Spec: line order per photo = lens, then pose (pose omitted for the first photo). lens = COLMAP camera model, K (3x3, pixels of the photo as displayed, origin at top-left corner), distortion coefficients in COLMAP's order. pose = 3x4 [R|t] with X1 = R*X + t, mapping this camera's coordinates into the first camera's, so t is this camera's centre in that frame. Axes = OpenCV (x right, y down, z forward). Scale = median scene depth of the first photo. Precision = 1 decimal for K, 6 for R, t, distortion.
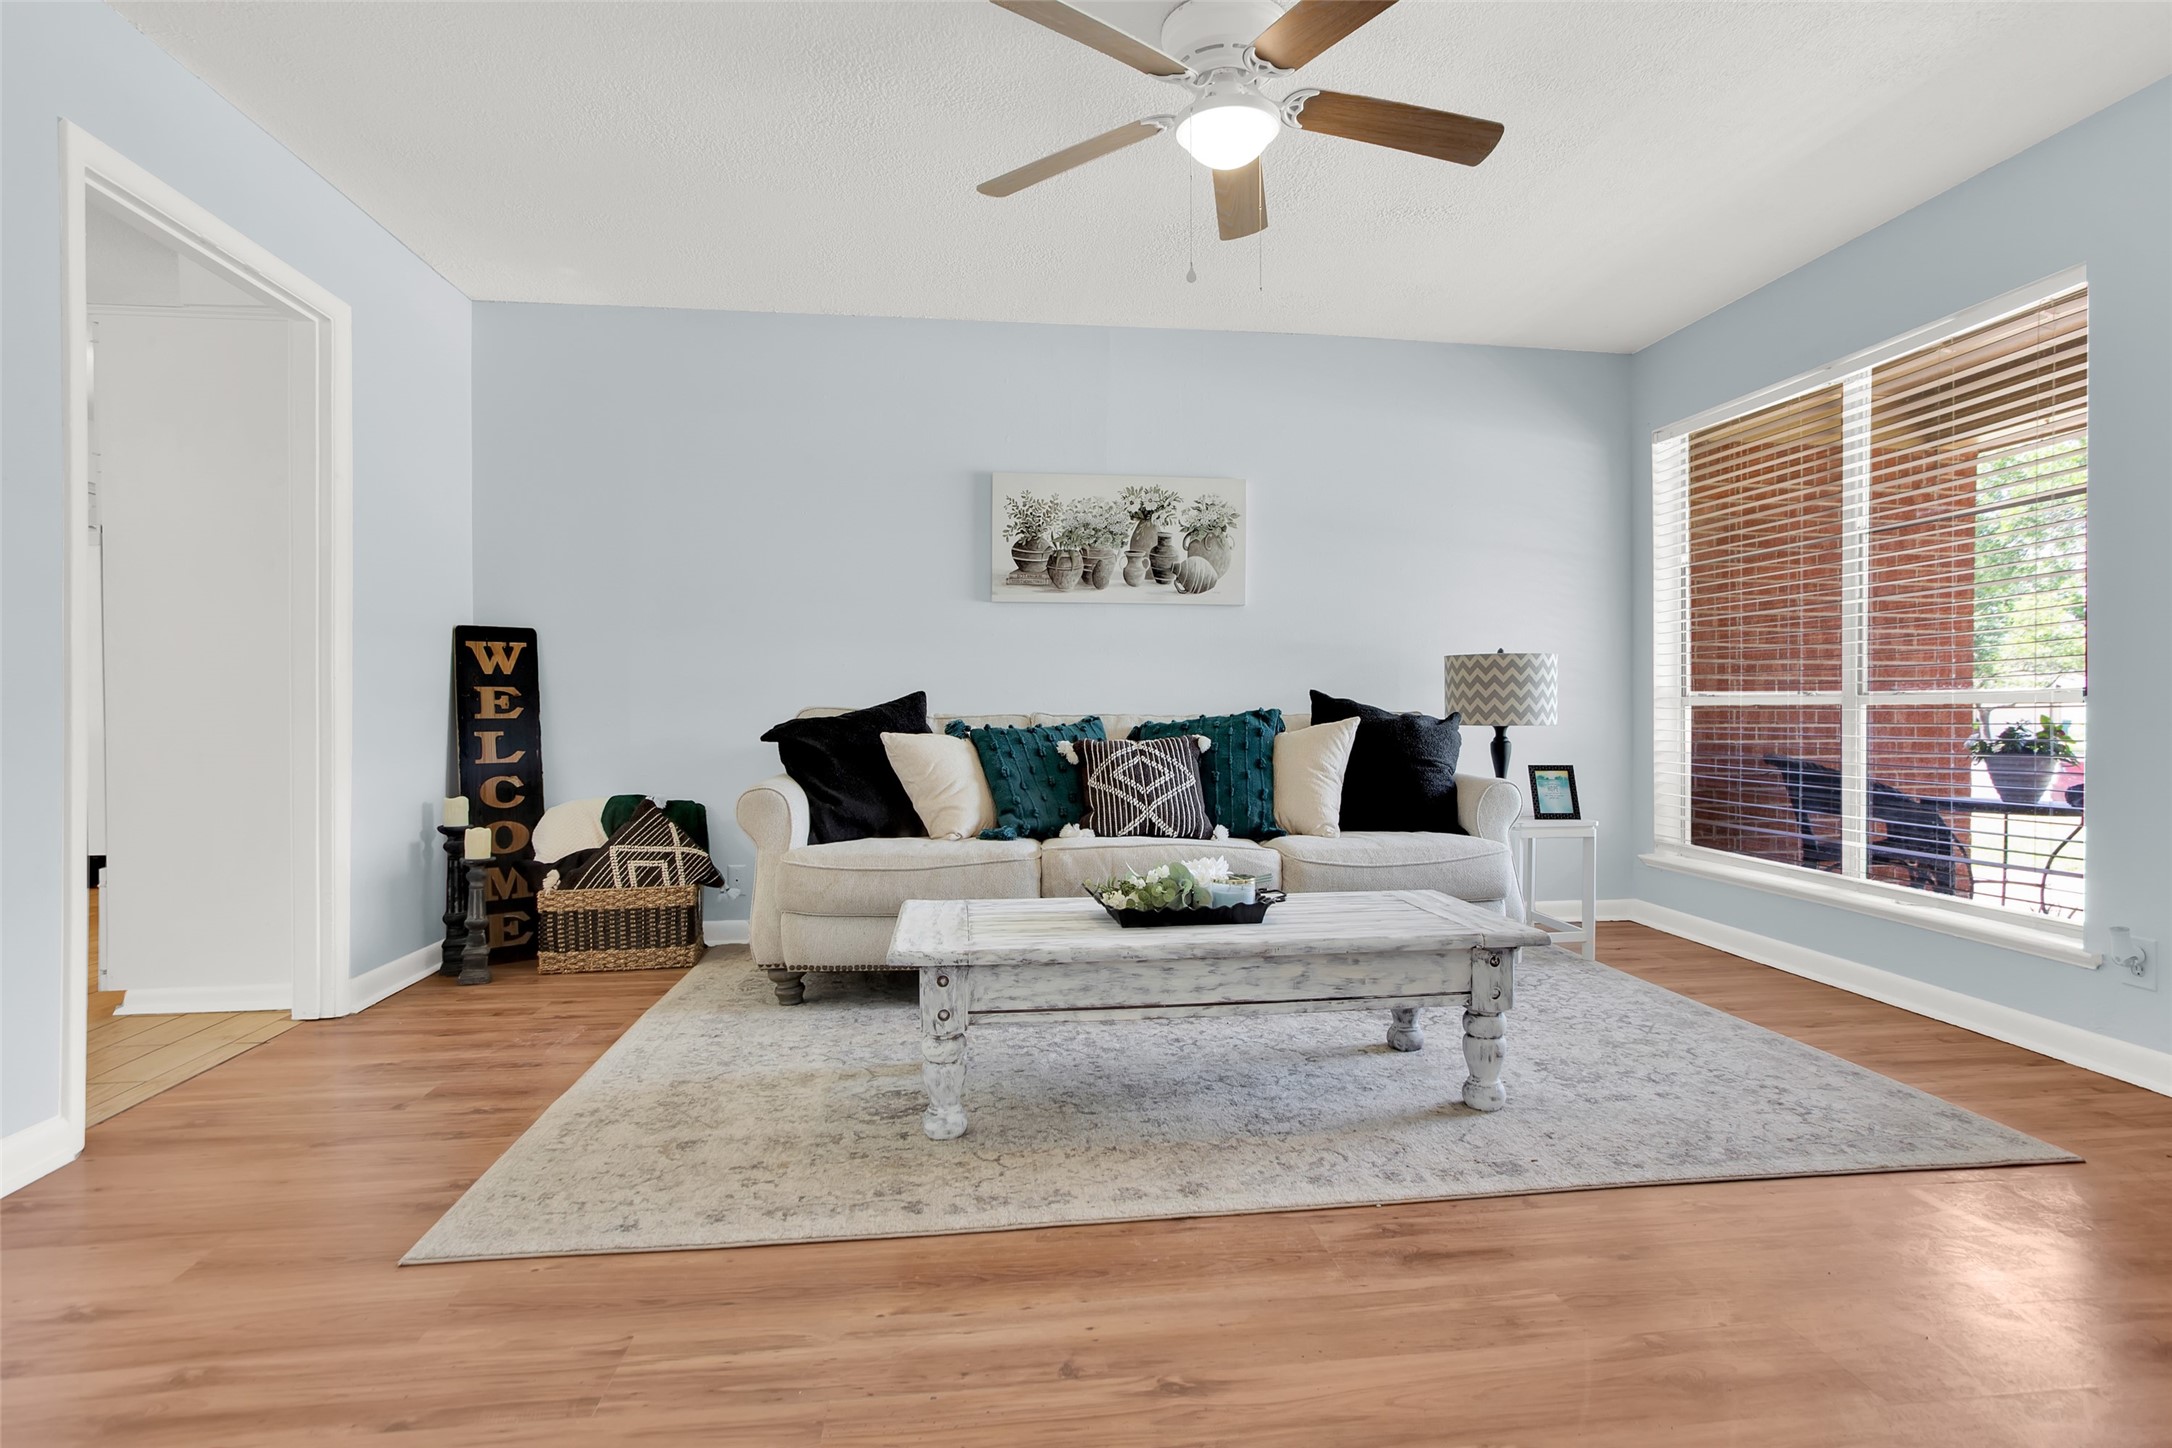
lens RADIAL K [[1097.1, 0, 1090.8], [0, 1097.1, 705.4], [0, 0, 1]] dist [-0.044103, 0.010501]
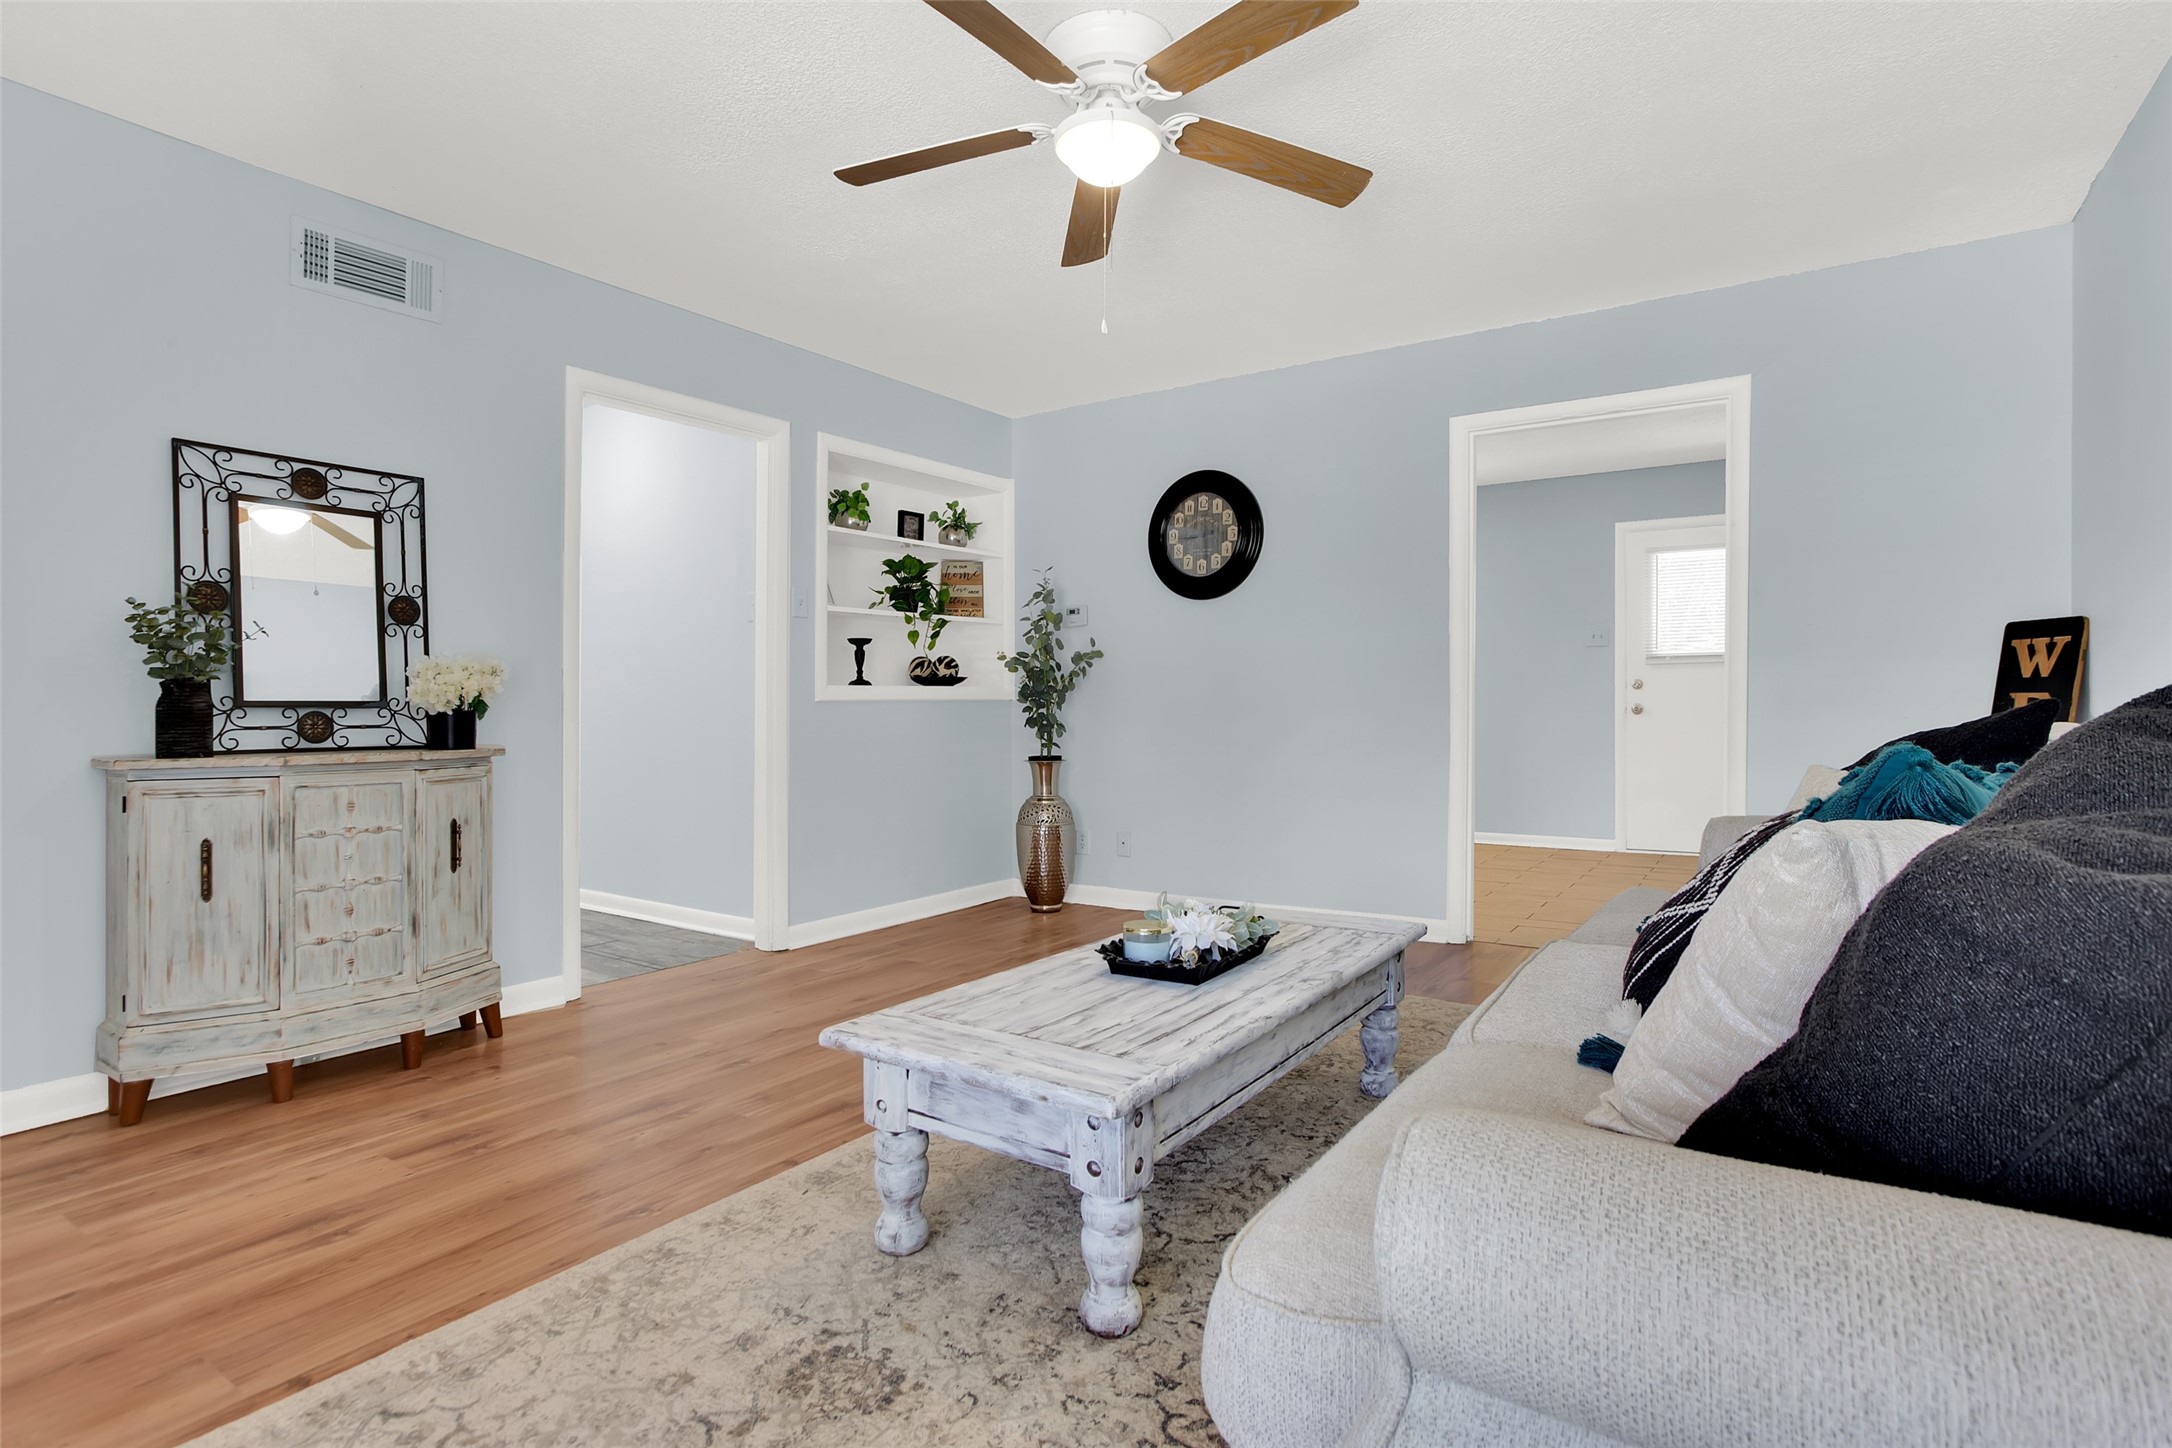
lens RADIAL K [[1097.1, 0, 1111.8], [0, 1097.1, 710.1], [0, 0, 1]] dist [-0.044103, 0.010501]
pose [[-0.647040, 0.007635, -0.762418, 0.493633], [0.011734, 0.999931, 0.000055, -0.011565], [0.762366, -0.008910, -0.647085, 0.933852]]
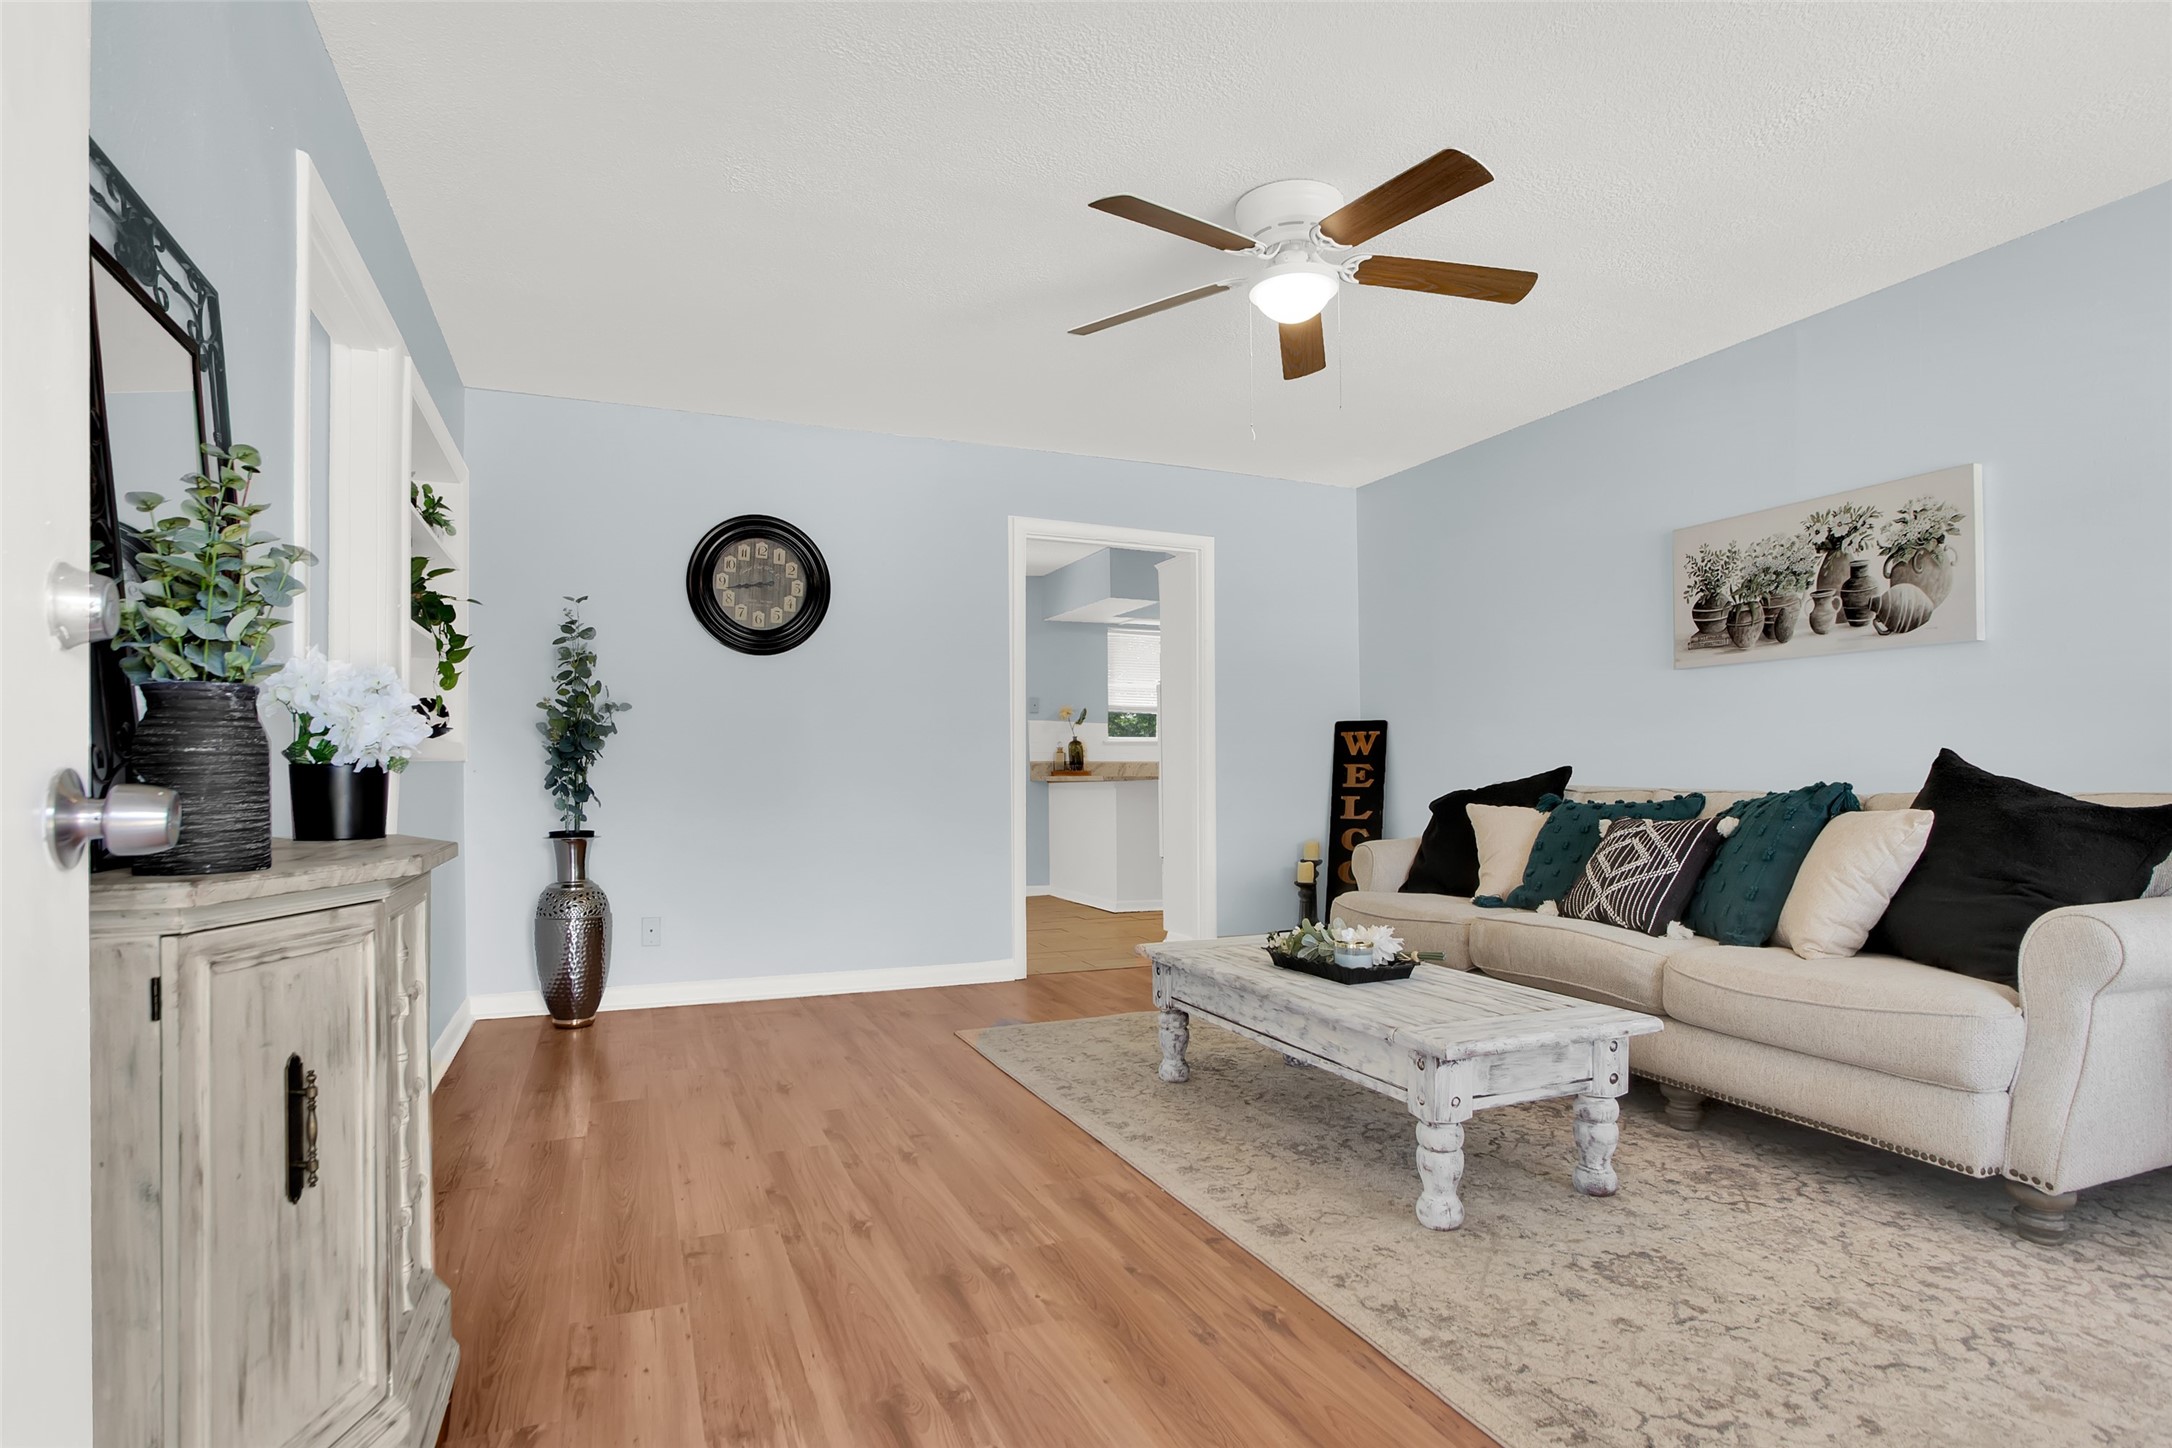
lens RADIAL K [[1097.1, 0, 1106.1], [0, 1097.1, 764.4], [0, 0, 1]] dist [-0.044103, 0.010501]
pose [[0.289038, -0.006830, -0.957293, 0.668656], [0.007335, 0.999961, -0.004920, -0.011768], [0.957290, -0.005599, 0.289077, 0.263847]]
